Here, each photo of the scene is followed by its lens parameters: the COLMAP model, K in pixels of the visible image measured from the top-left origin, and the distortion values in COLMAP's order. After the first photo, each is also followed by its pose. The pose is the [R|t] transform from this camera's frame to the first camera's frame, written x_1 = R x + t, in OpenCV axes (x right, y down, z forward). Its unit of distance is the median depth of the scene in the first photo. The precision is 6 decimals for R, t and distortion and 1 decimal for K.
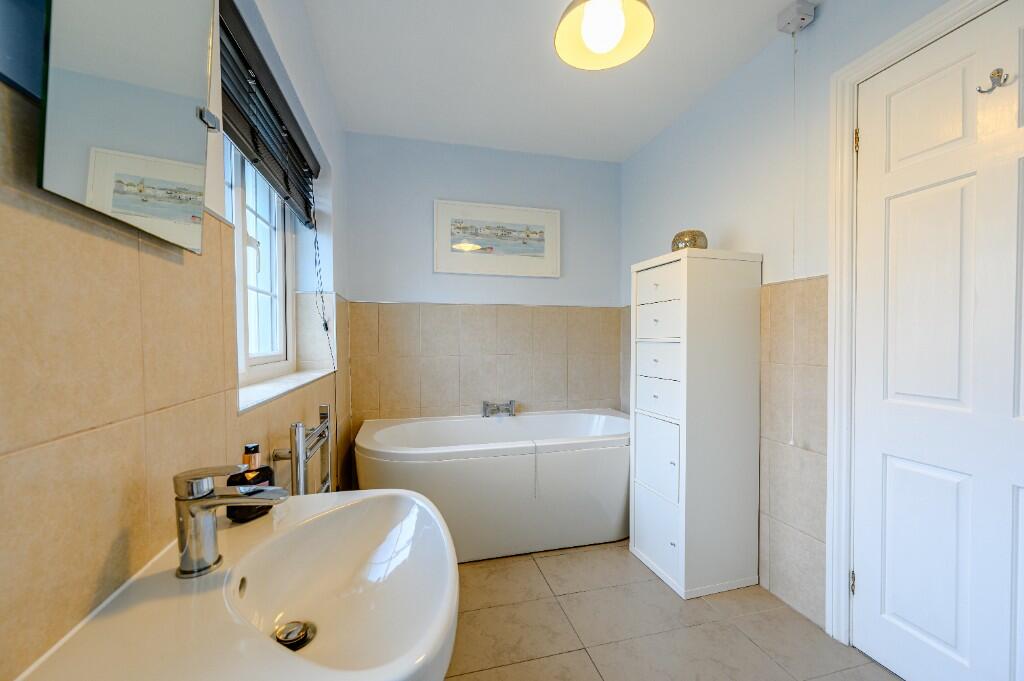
lens RADIAL K [[403.9, 0, 511.5], [0, 403.9, 343.5], [0, 0, 1]] dist [-0.000786, -0.000225]
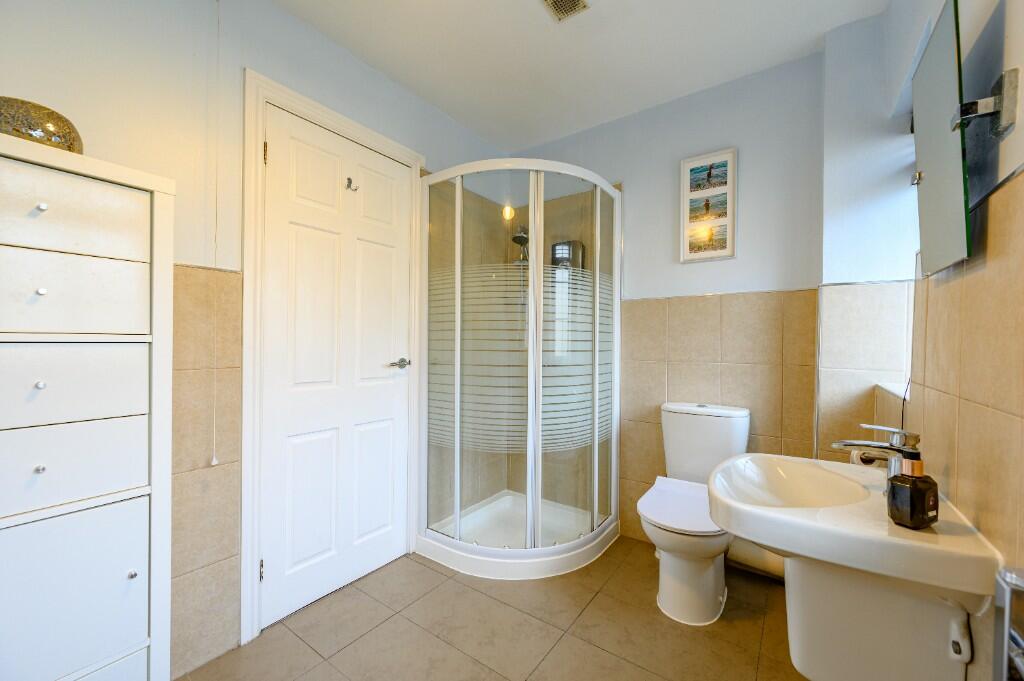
lens RADIAL K [[403.9, 0, 510.9], [0, 403.9, 343.6], [0, 0, 1]] dist [-0.000786, -0.000225]
pose [[-0.634060, -0.009615, 0.773224, -0.346946], [-0.003049, 0.999946, 0.009934, -0.010325], [-0.773278, 0.003941, -0.634055, 1.079120]]
